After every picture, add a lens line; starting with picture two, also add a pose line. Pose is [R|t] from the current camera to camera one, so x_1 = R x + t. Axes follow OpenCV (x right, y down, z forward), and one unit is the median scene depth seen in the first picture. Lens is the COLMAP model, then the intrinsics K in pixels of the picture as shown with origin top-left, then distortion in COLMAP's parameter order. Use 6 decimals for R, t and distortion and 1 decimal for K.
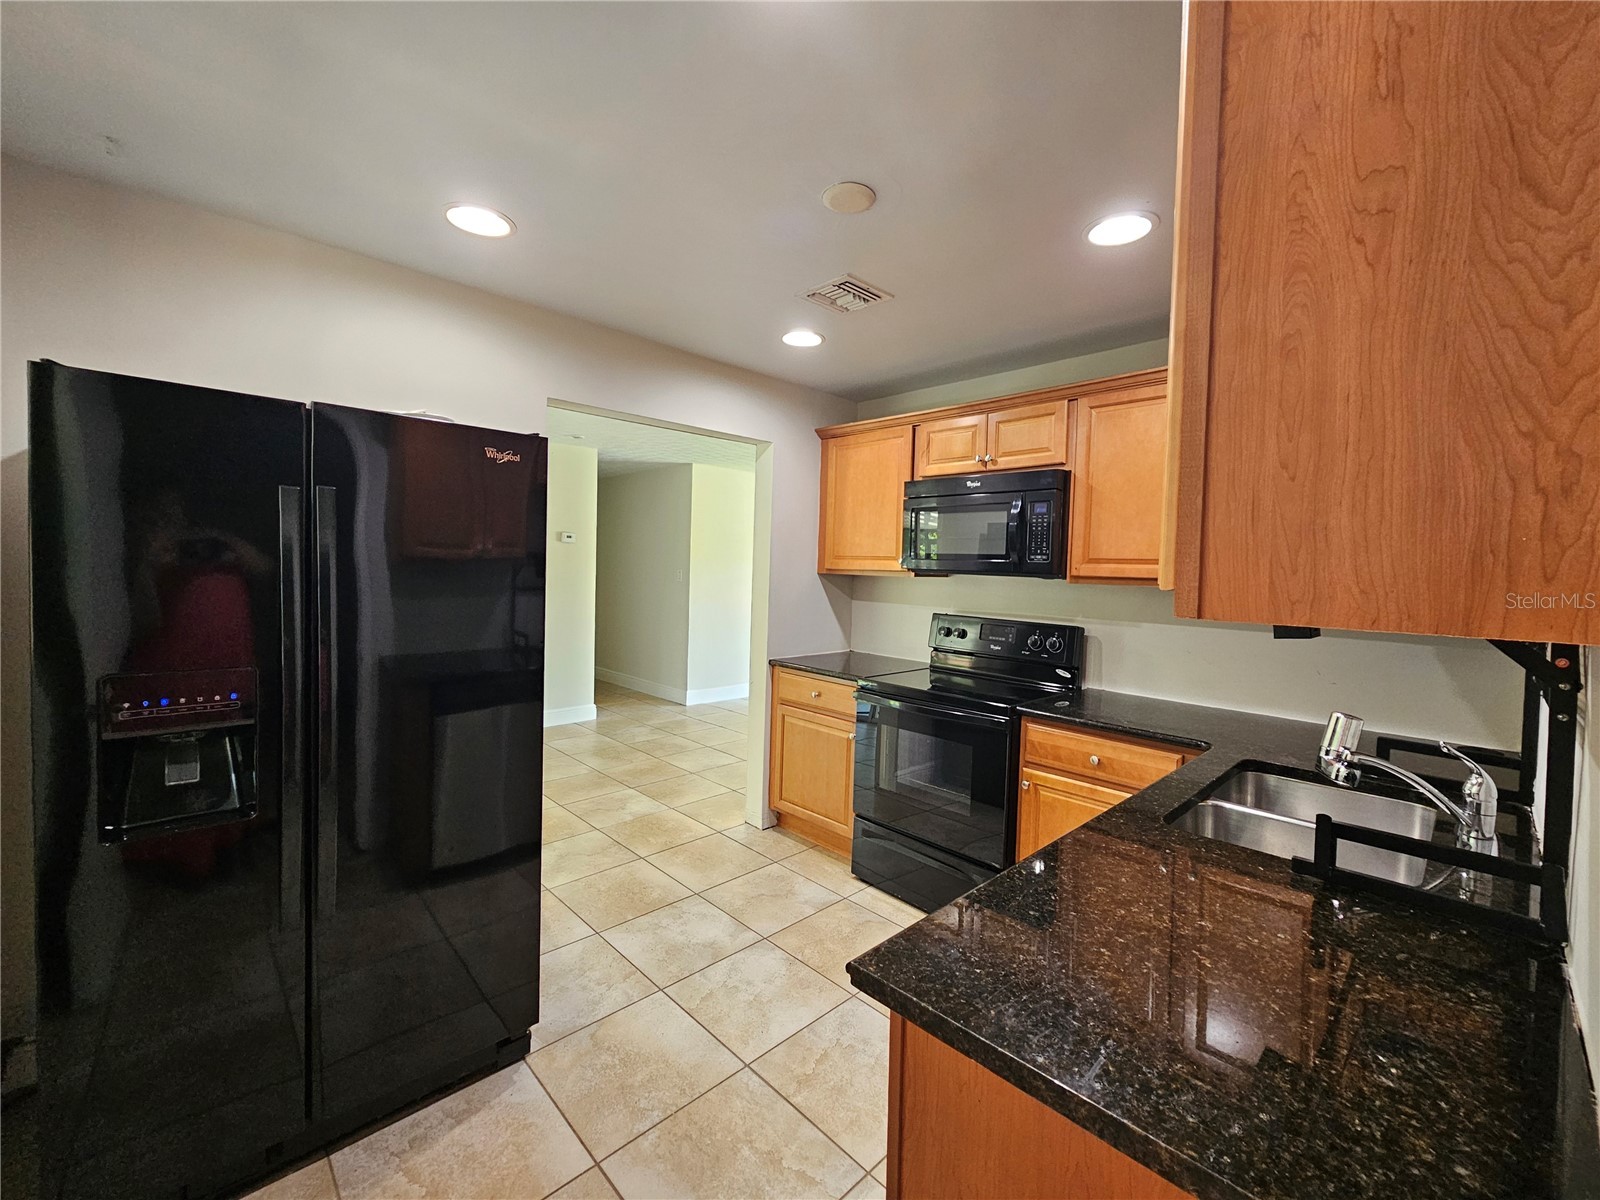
lens RADIAL K [[653.9, 0, 811.6], [0, 653.9, 591.0], [0, 0, 1]] dist [-0.004172, 0.002046]
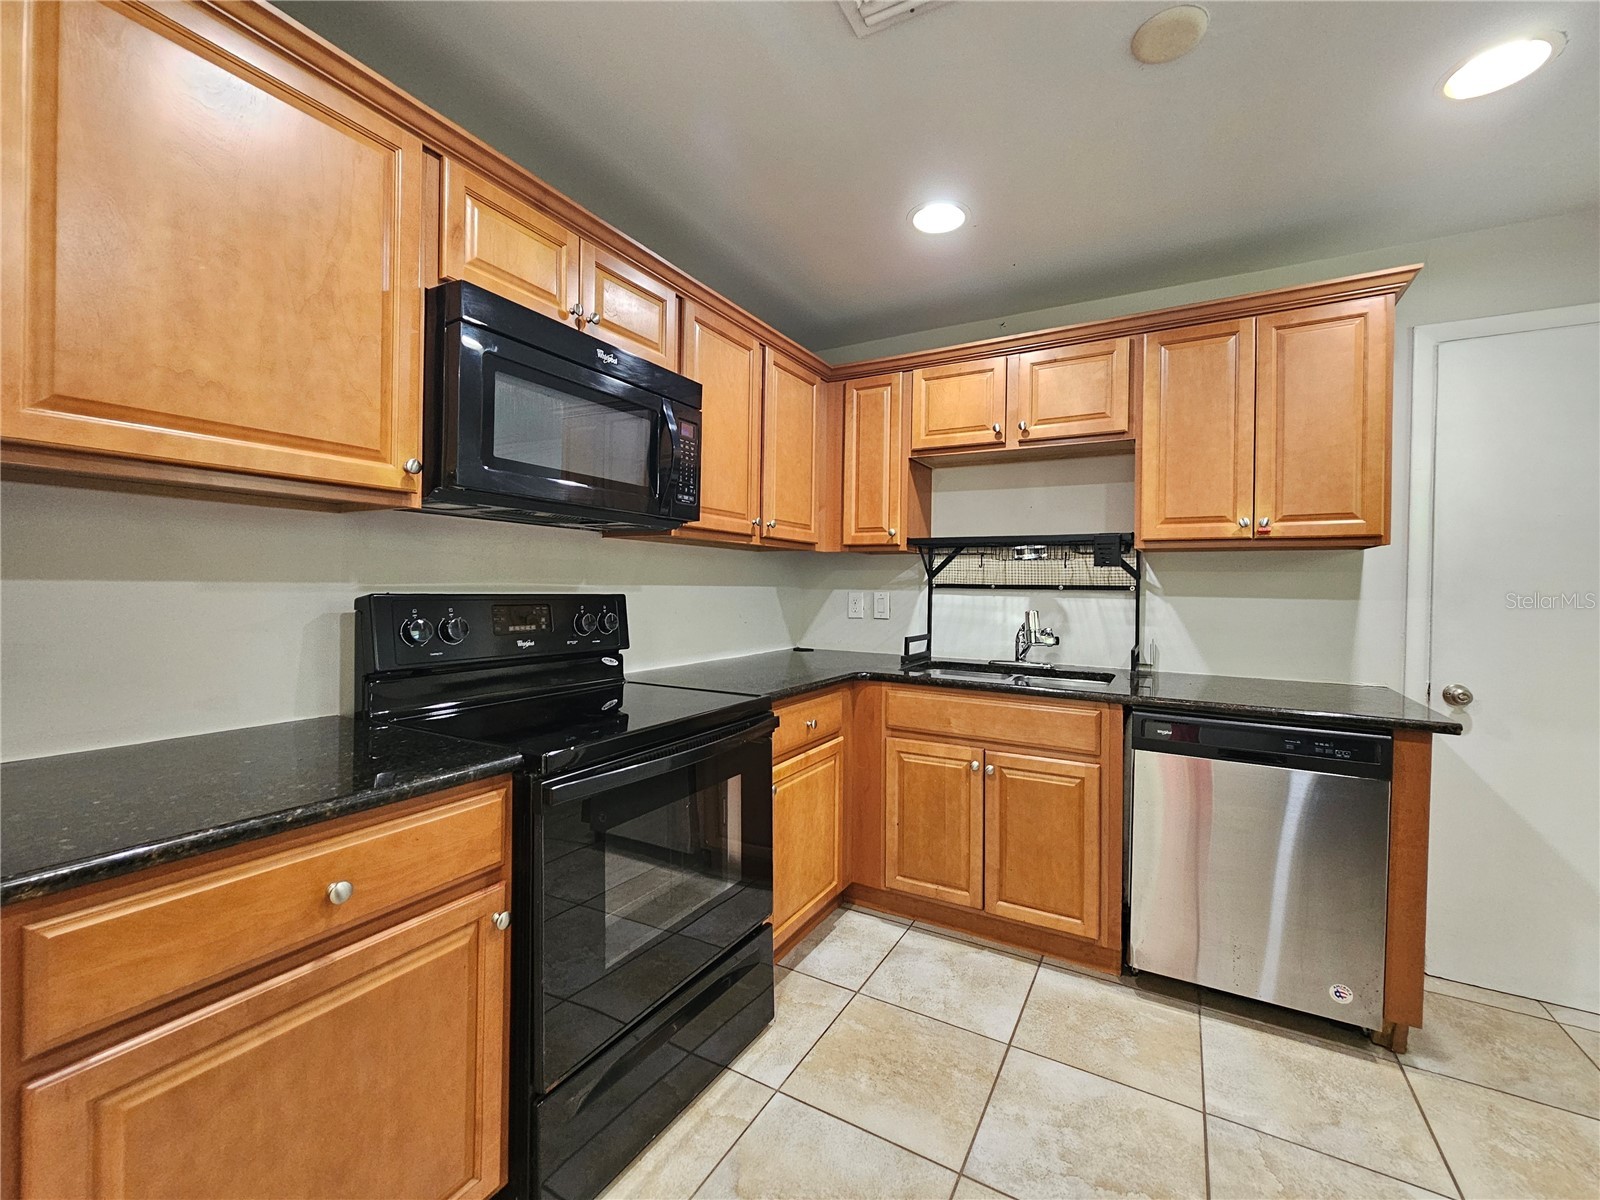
lens RADIAL K [[662.3, 0, 810.2], [0, 662.3, 593.9], [0, 0, 1]] dist [-0.001384, 0.000036]
pose [[-0.275750, -0.045142, 0.960169, -0.355551], [0.013723, 0.998610, 0.050891, 0.017640], [-0.961132, 0.027210, -0.274747, 0.956136]]
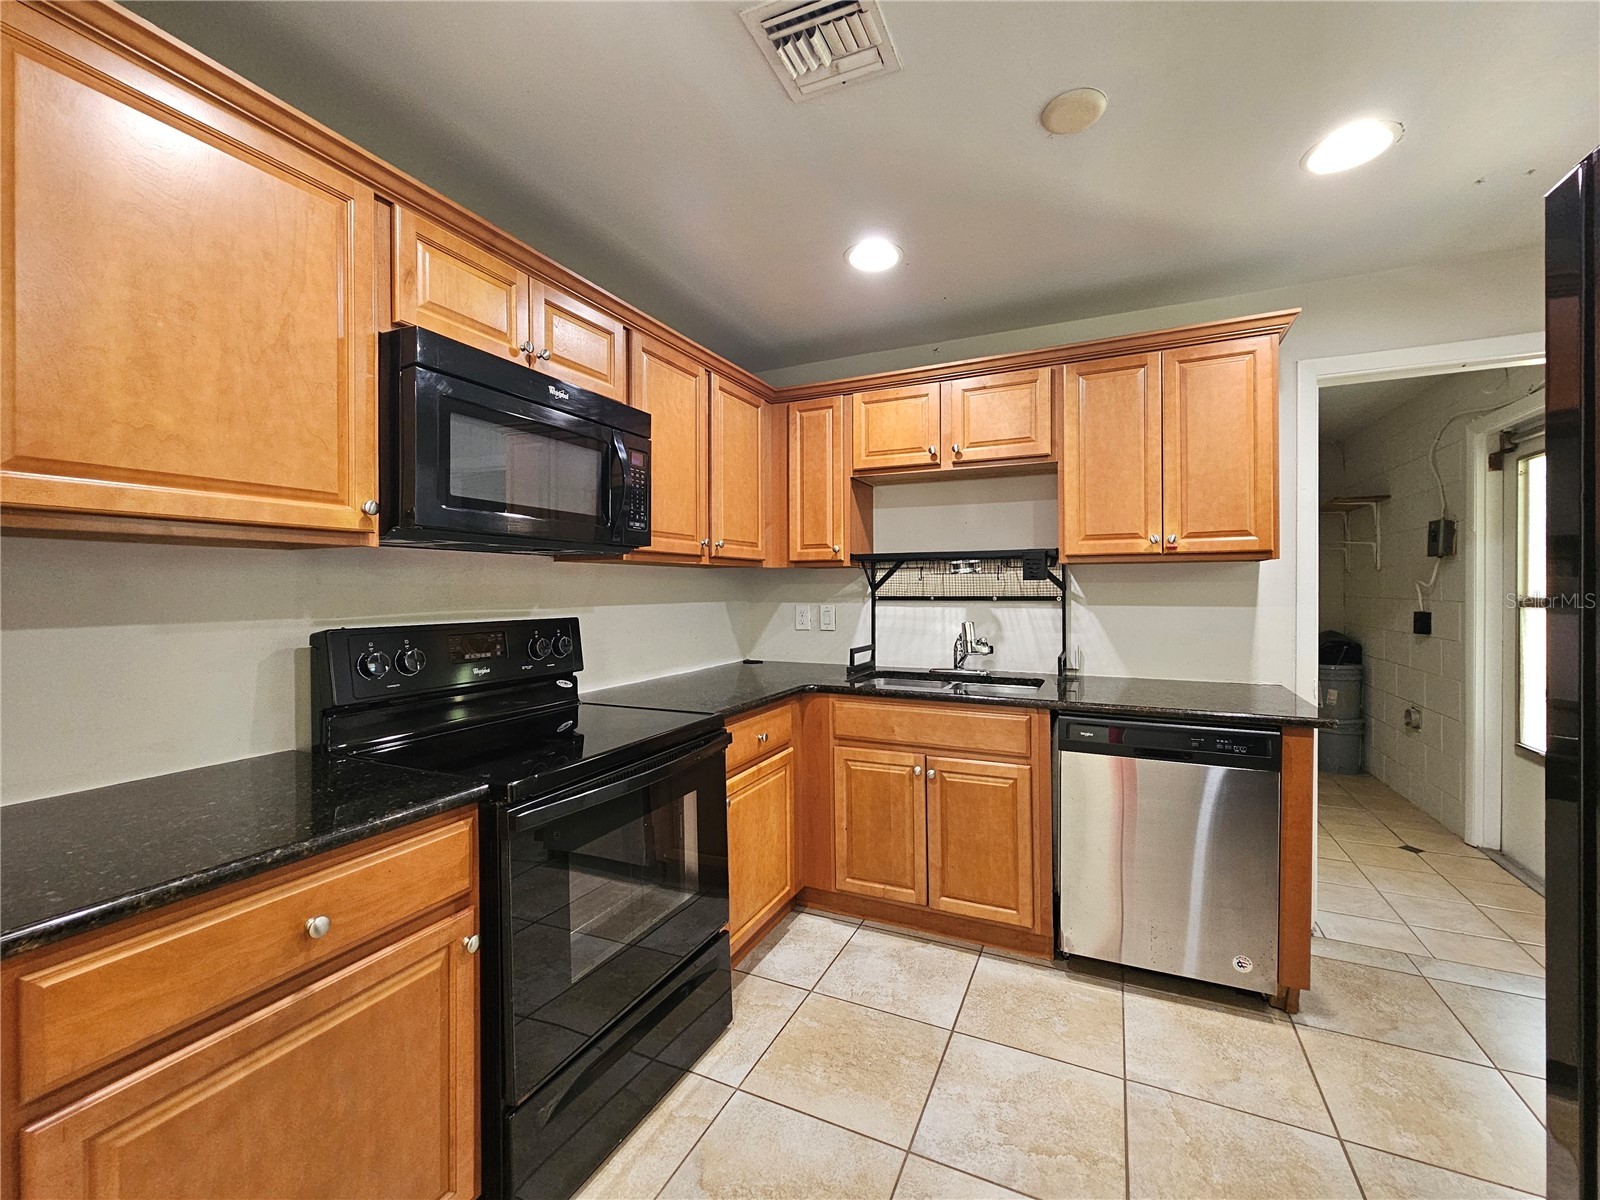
lens RADIAL K [[662.3, 0, 810.2], [0, 662.3, 593.9], [0, 0, 1]] dist [-0.001384, 0.000036]
pose [[-0.352273, -0.036693, 0.935178, -0.388481], [0.028248, 0.998359, 0.049813, -0.003604], [-0.935471, 0.043964, -0.350658, 0.967062]]
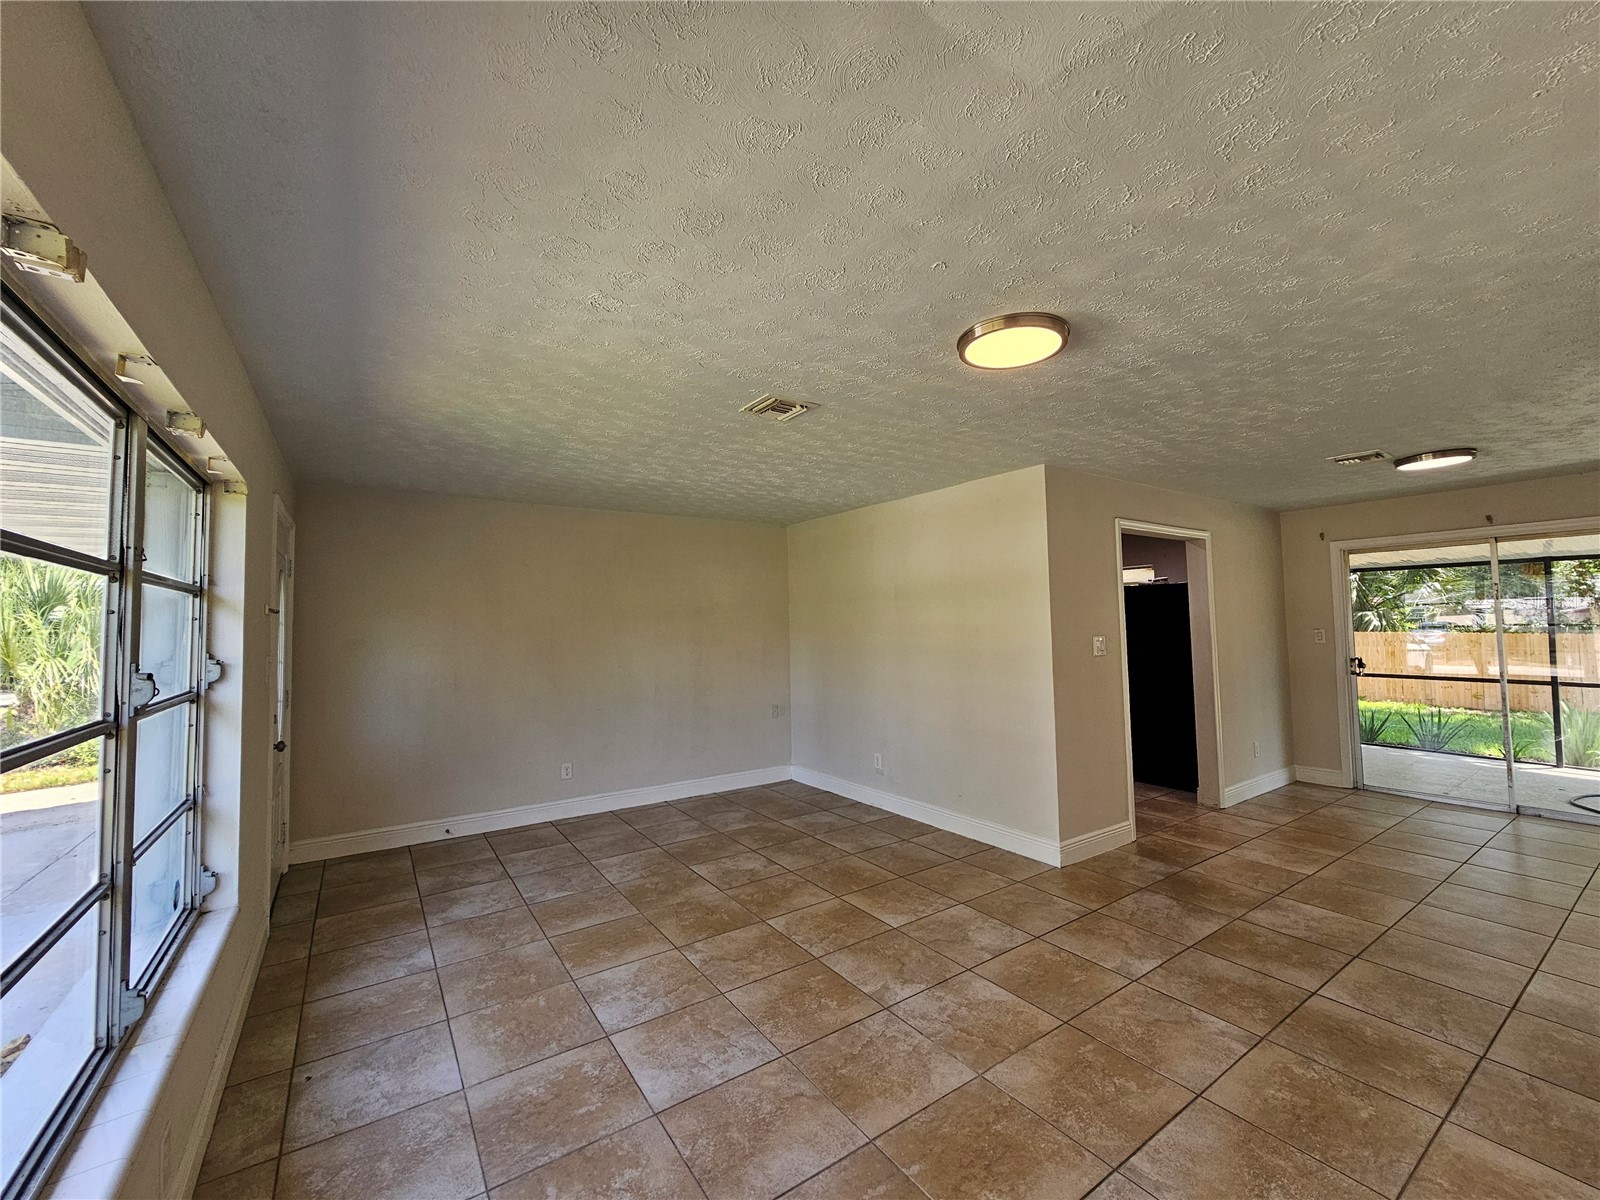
lens RADIAL K [[653.9, 0, 811.6], [0, 653.9, 591.0], [0, 0, 1]] dist [-0.004172, 0.002046]
pose [[-0.985391, 0.001395, 0.170303, 0.337188], [-0.000443, 0.999942, -0.010755, -0.104963], [-0.170308, -0.010673, -0.985333, 2.772295]]
